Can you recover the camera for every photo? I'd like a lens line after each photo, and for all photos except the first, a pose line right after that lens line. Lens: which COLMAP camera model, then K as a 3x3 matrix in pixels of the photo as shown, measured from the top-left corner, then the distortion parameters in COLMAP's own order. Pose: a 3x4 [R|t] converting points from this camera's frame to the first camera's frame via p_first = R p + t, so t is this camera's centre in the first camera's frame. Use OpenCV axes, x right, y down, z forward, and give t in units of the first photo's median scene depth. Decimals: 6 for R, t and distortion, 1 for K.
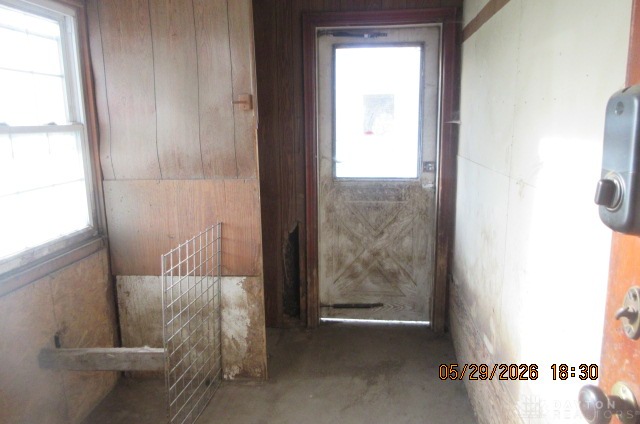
lens RADIAL K [[474.5, 0, 323.1], [0, 474.5, 209.9], [0, 0, 1]] dist [-0.005632, 0.004967]
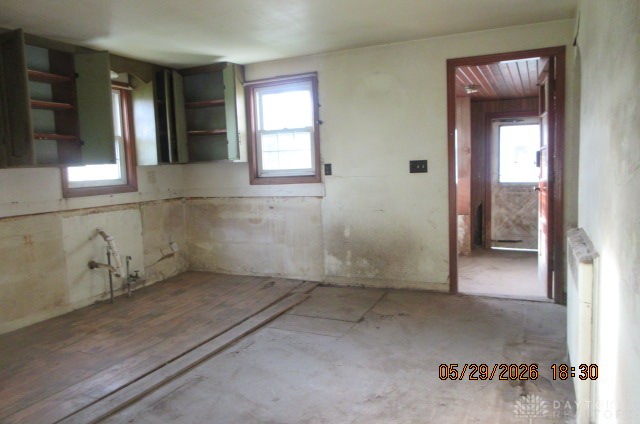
lens RADIAL K [[474.5, 0, 323.1], [0, 474.5, 209.9], [0, 0, 1]] dist [-0.005632, 0.004967]
pose [[0.946225, 0.013407, -0.323232, -0.045169], [-0.039895, 0.996350, -0.075461, 0.323932], [0.321041, 0.084298, 0.943306, -1.679981]]
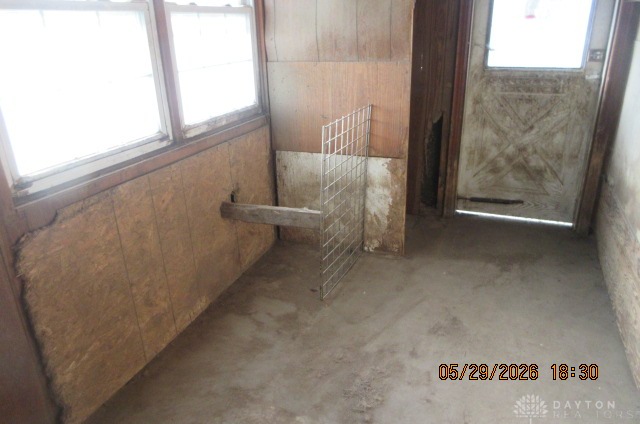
lens RADIAL K [[474.5, 0, 323.1], [0, 474.5, 209.9], [0, 0, 1]] dist [-0.005632, 0.004967]
pose [[0.962798, 0.089365, -0.255017, -0.027080], [-0.038616, 0.979548, 0.197469, 0.047172], [0.267448, -0.180275, 0.946558, -0.059420]]
